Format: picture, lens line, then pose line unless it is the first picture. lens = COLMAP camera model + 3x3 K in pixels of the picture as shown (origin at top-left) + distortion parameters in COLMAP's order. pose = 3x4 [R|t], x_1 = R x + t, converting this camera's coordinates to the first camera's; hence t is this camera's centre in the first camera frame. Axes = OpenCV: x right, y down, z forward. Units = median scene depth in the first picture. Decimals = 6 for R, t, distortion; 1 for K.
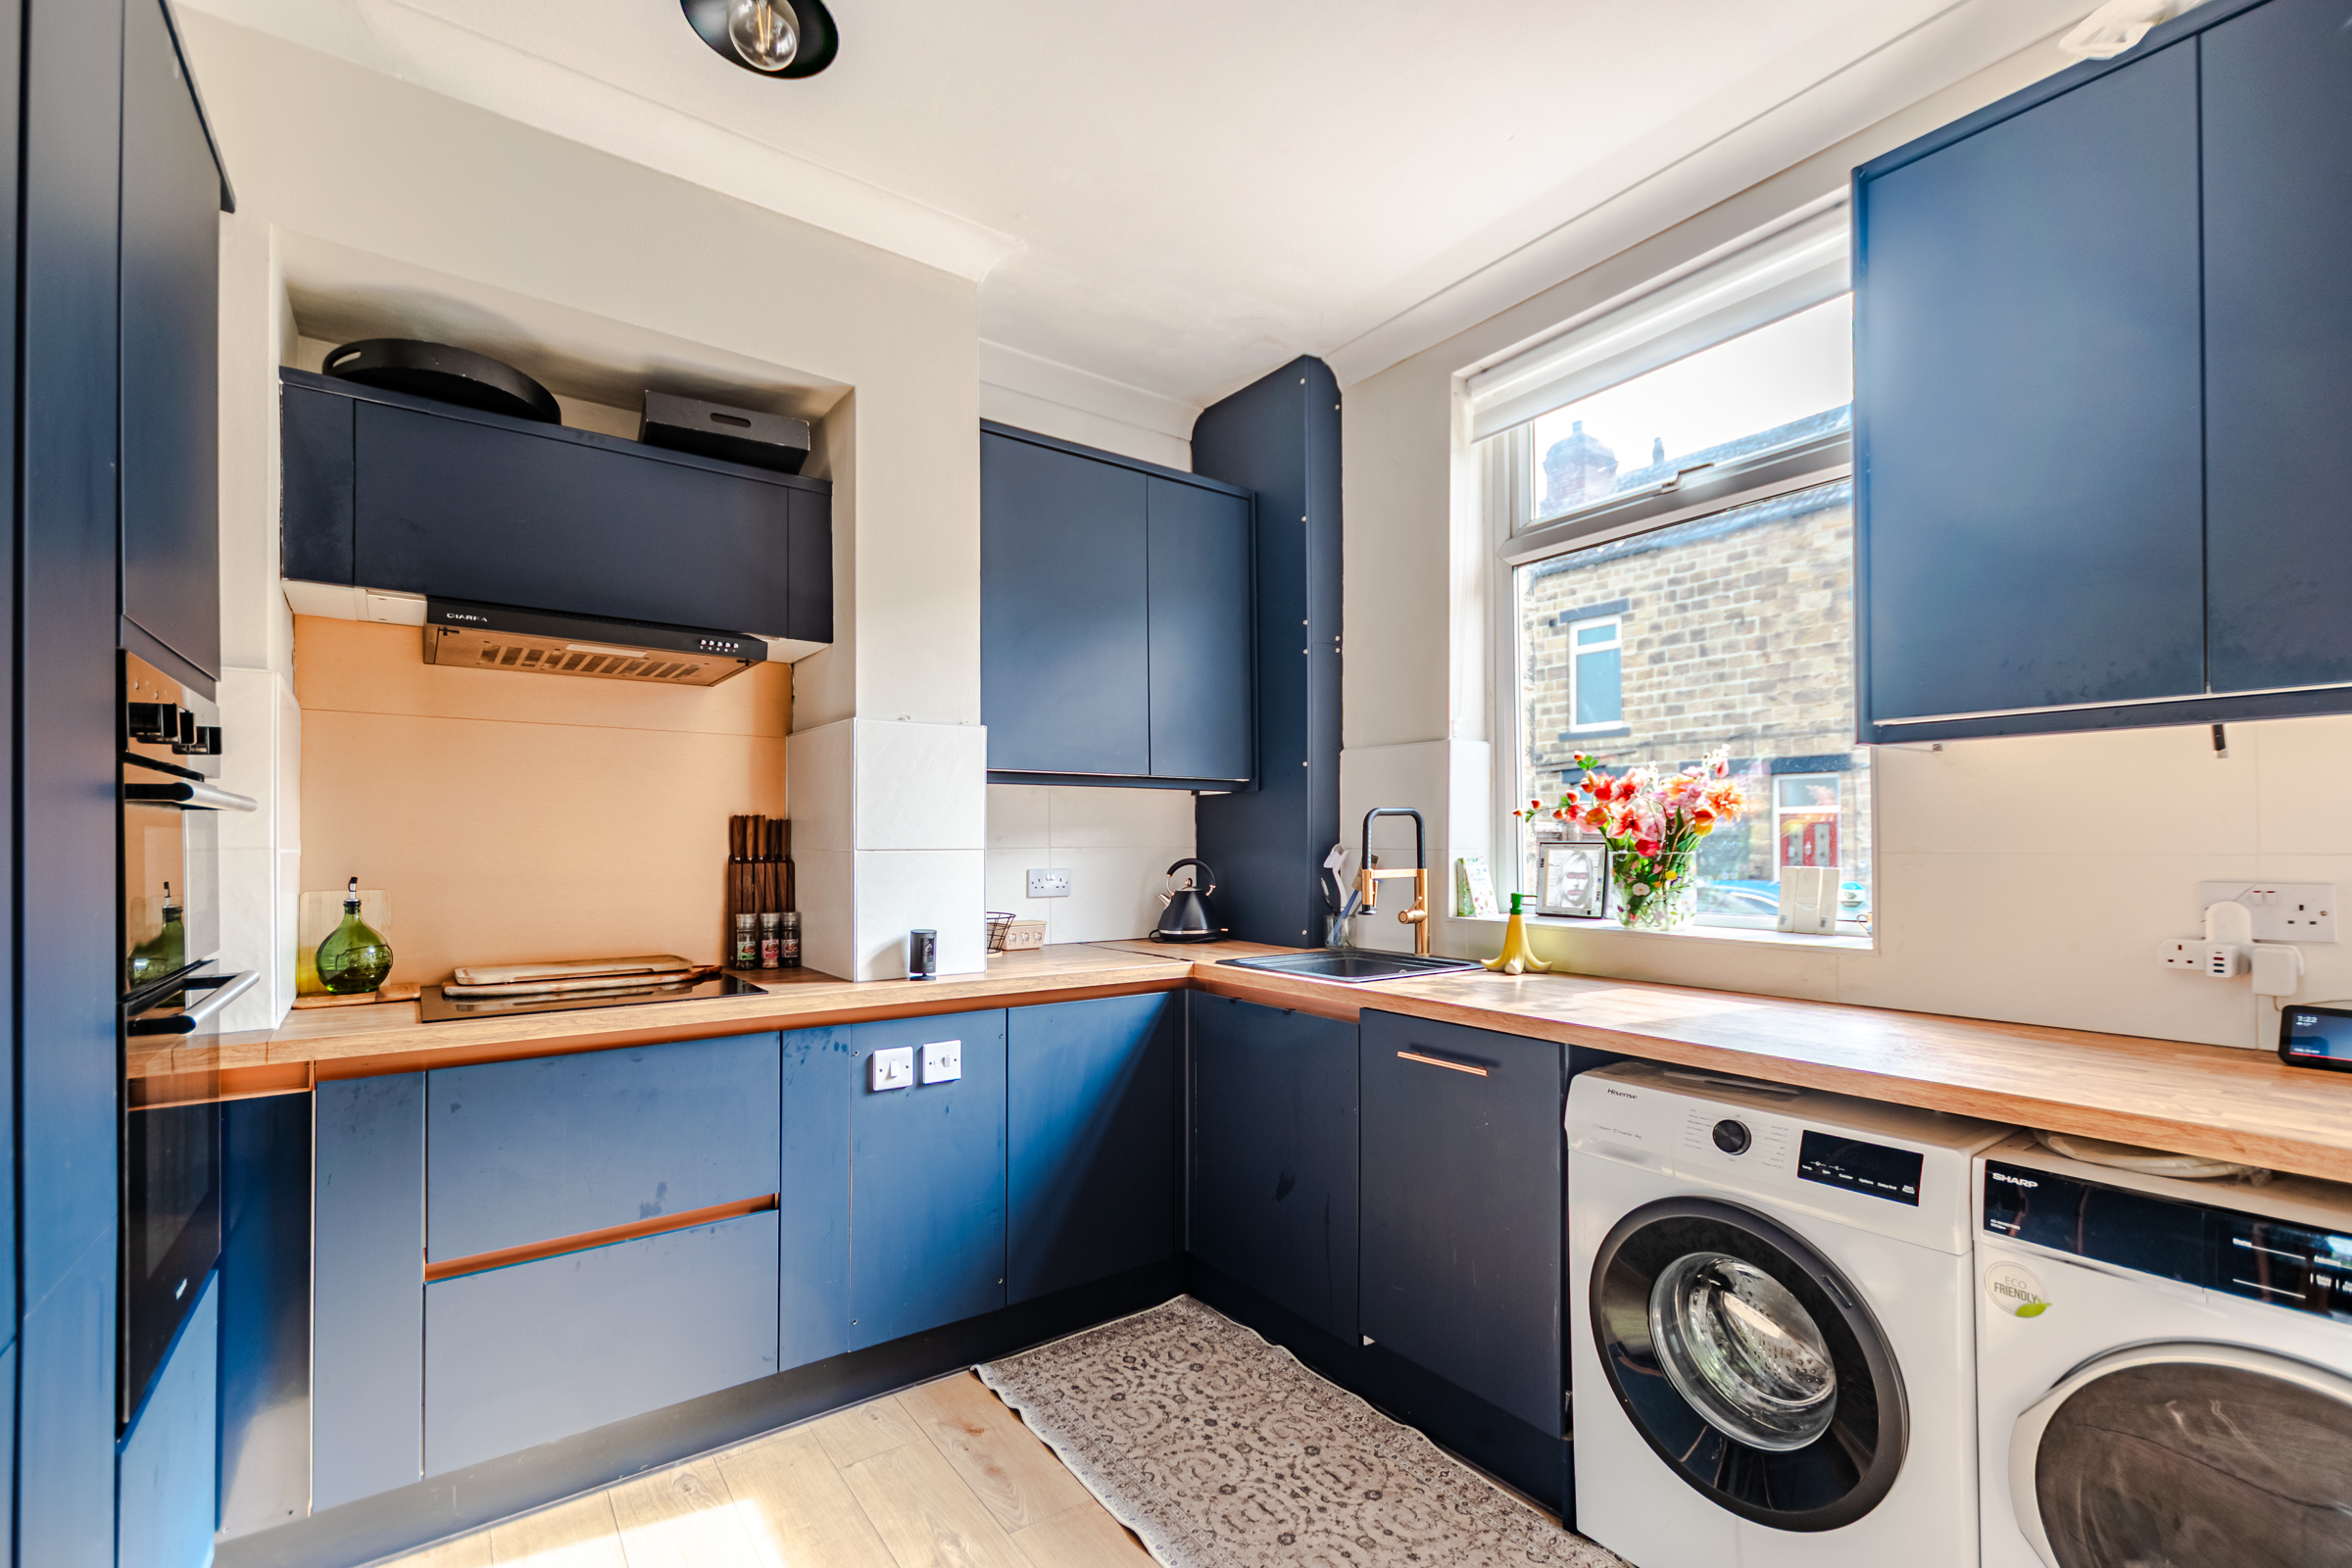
lens RADIAL K [[1010.5, 0, 1166.4], [0, 1010.5, 833.2], [0, 0, 1]] dist [0.002226, -0.001614]
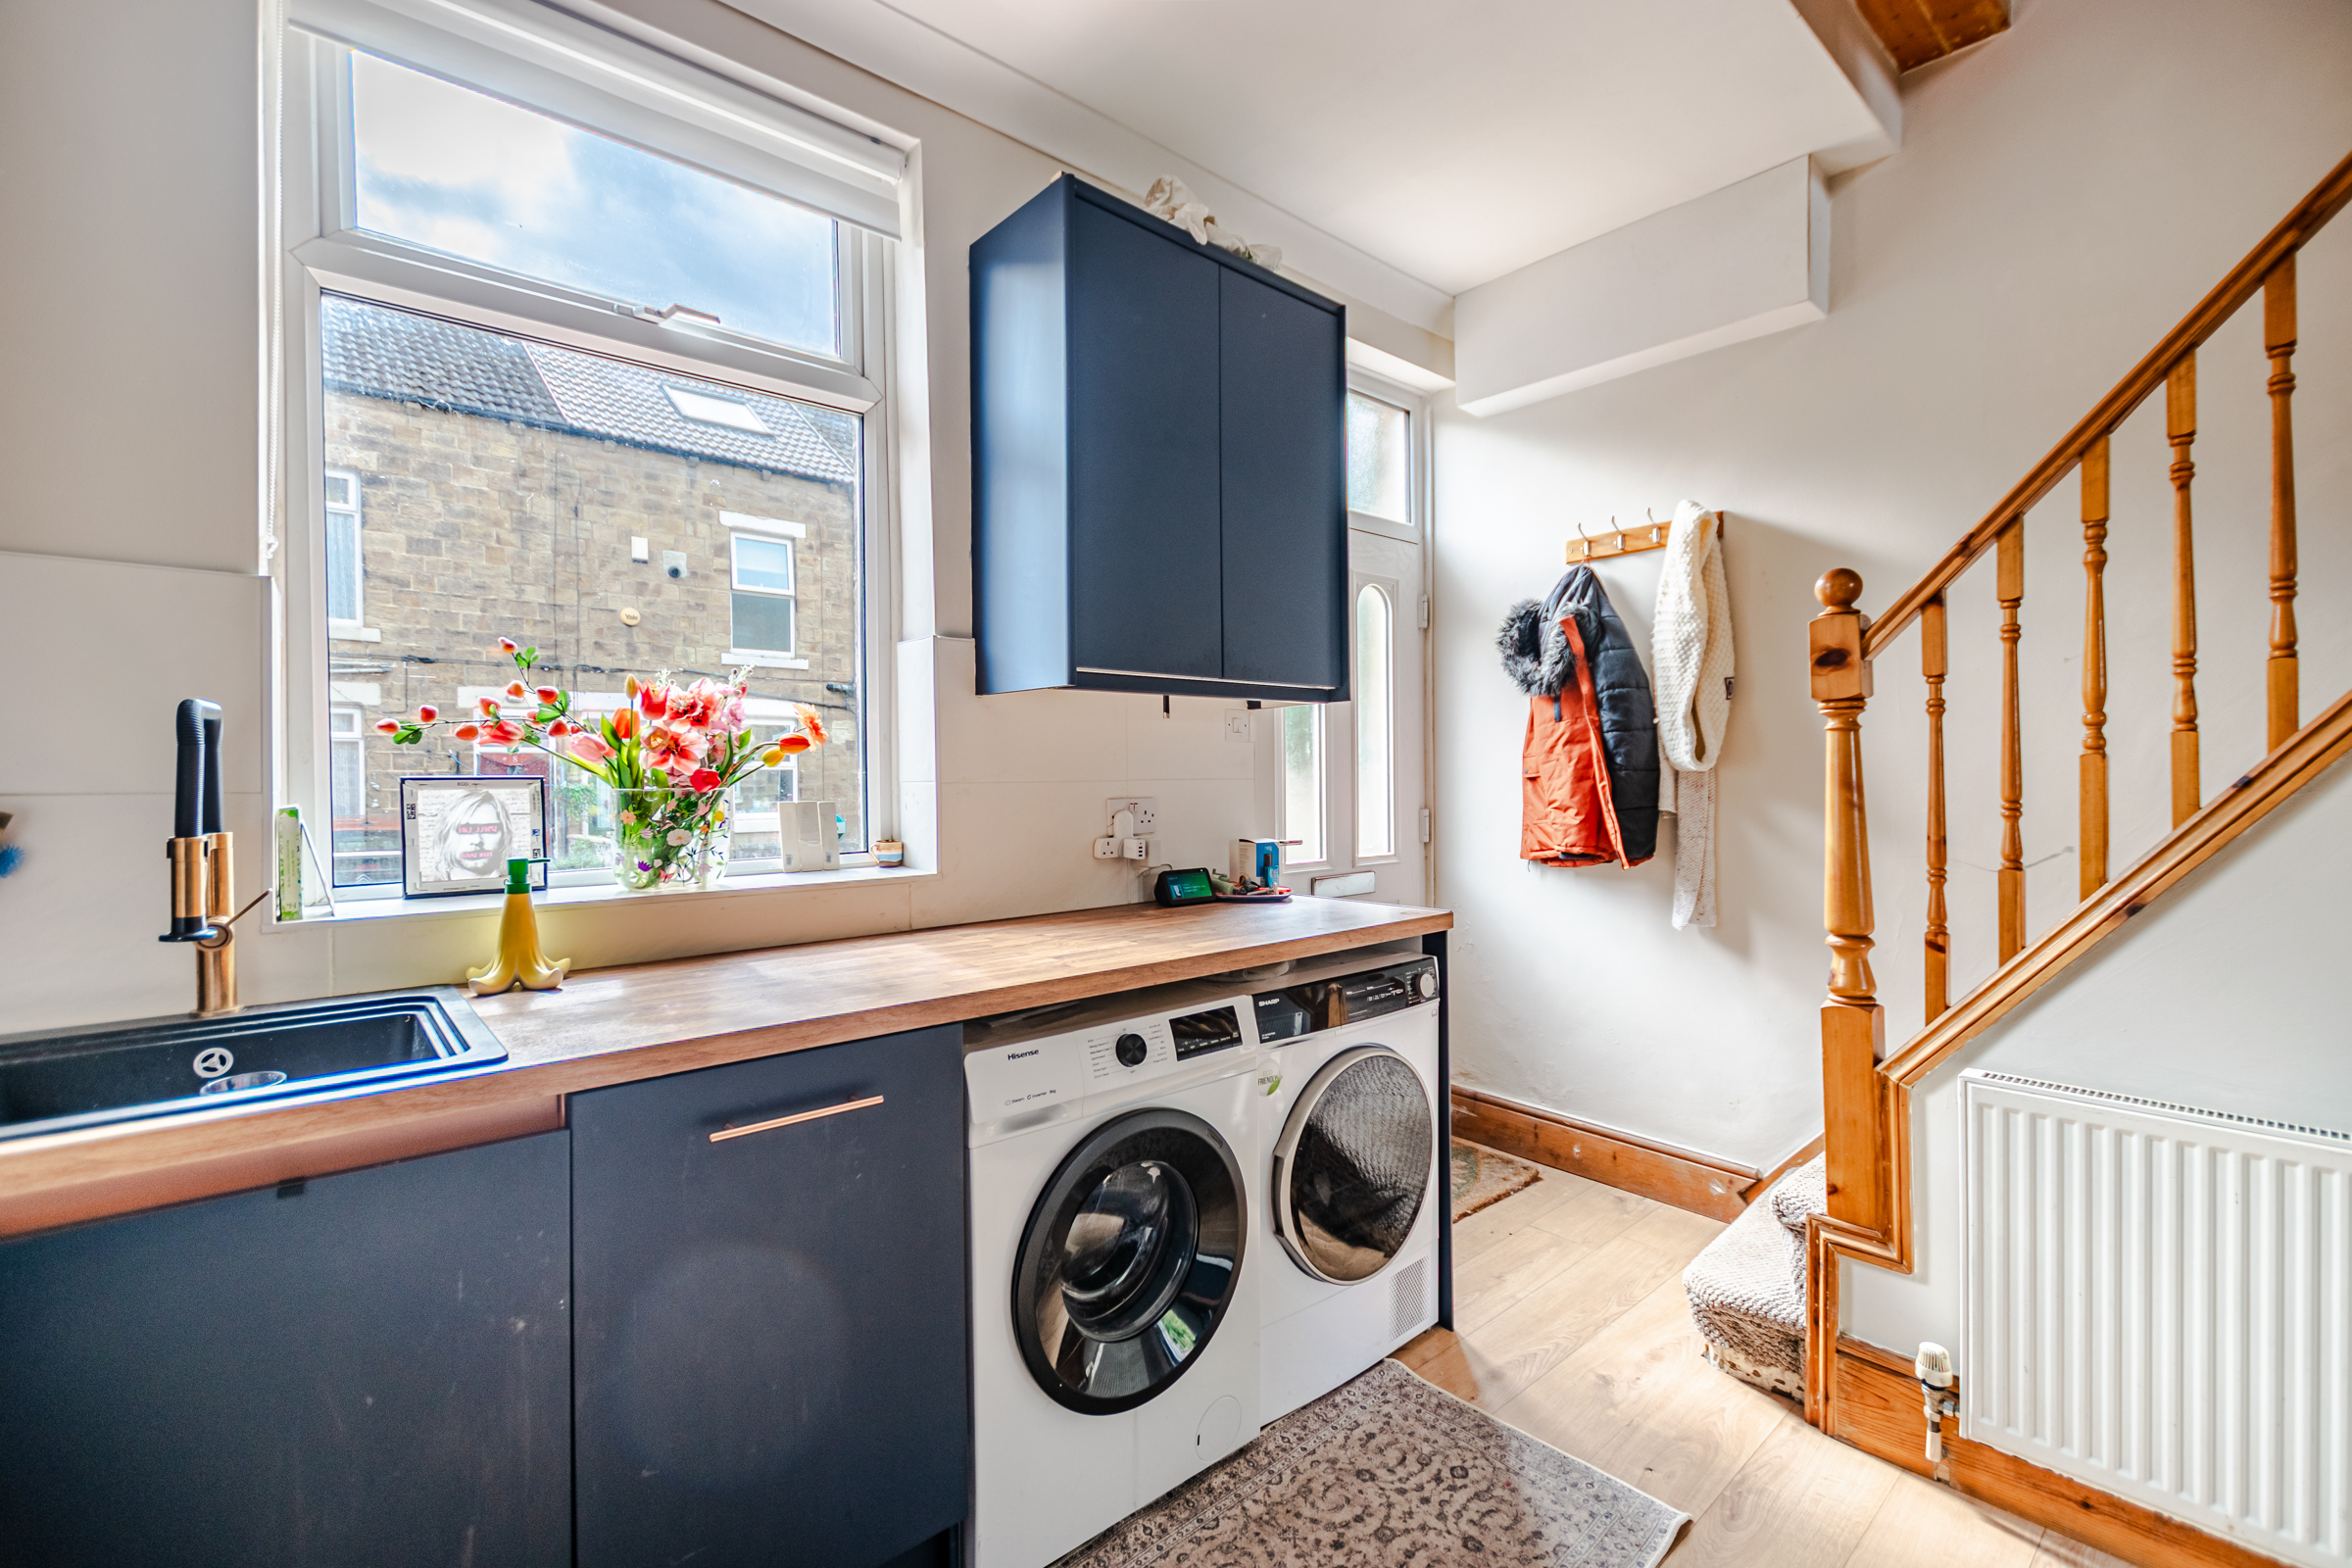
lens RADIAL K [[1010.5, 0, 1185.3], [0, 1010.5, 783.7], [0, 0, 1]] dist [0.002226, -0.001614]
pose [[-0.101684, -0.001319, 0.994816, -0.436351], [0.004509, 0.999988, 0.001787, 0.021734], [-0.994806, 0.004667, -0.101677, 0.947003]]
